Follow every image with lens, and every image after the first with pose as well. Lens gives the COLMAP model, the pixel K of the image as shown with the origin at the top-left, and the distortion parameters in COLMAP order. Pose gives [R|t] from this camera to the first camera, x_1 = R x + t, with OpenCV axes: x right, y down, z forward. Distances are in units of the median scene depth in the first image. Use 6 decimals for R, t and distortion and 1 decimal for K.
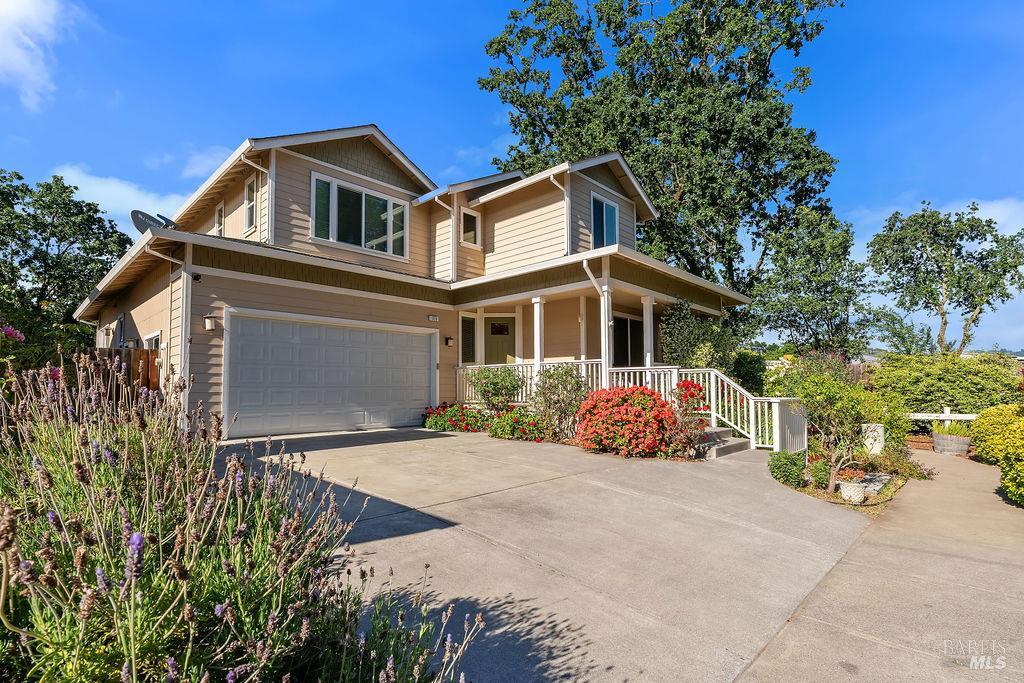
lens RADIAL K [[473.1, 0, 526.8], [0, 473.1, 358.0], [0, 0, 1]] dist [-0.010214, 0.001064]
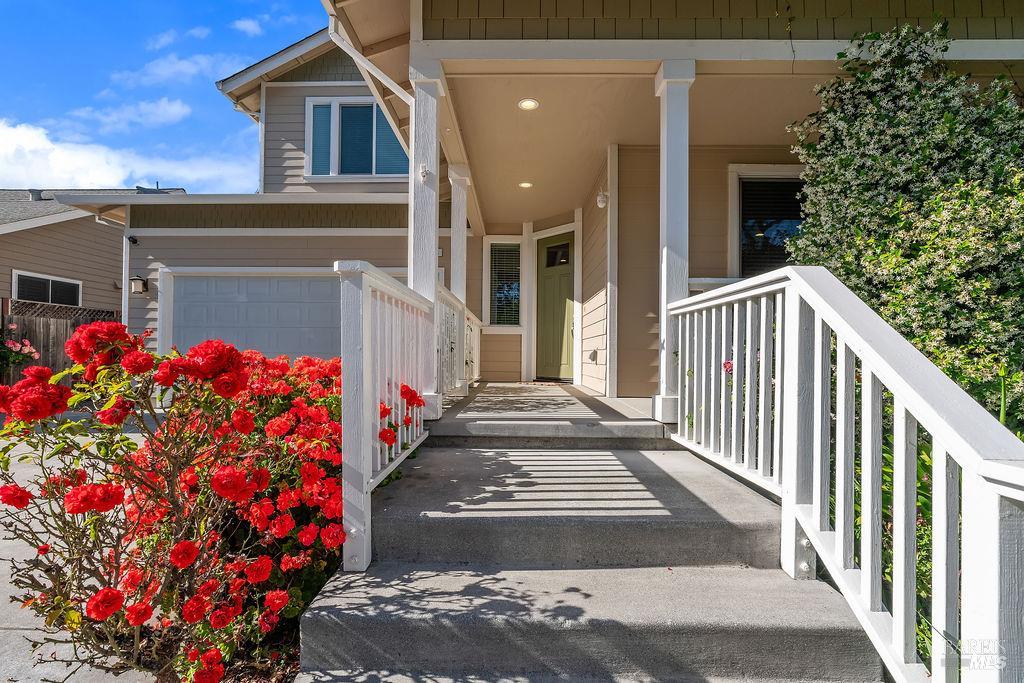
lens RADIAL K [[473.1, 0, 517.8], [0, 473.1, 348.5], [0, 0, 1]] dist [-0.010214, 0.001064]
pose [[0.673500, -0.001799, -0.739185, 0.406116], [0.036603, 0.998851, 0.030919, 0.038254], [0.738281, -0.047880, 0.672792, 0.669856]]
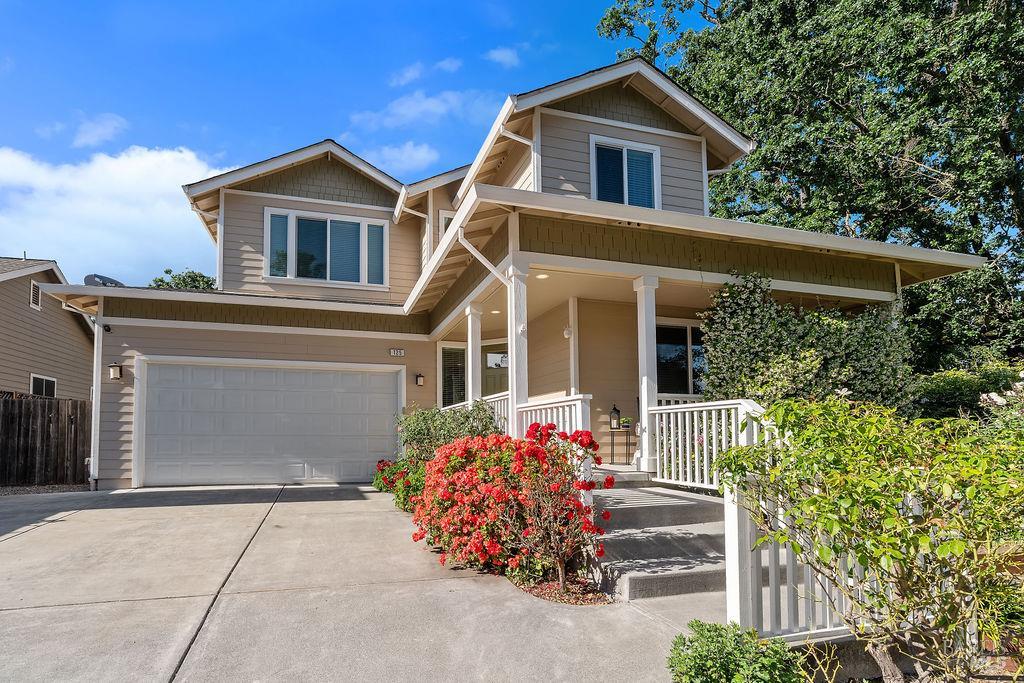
lens RADIAL K [[473.1, 0, 467.2], [0, 473.1, 412.9], [0, 0, 1]] dist [-0.010214, 0.001064]
pose [[0.846375, -0.022387, -0.532117, 0.367216], [0.028879, 0.999575, 0.003881, 0.023159], [0.531804, -0.018652, 0.846662, 0.395546]]
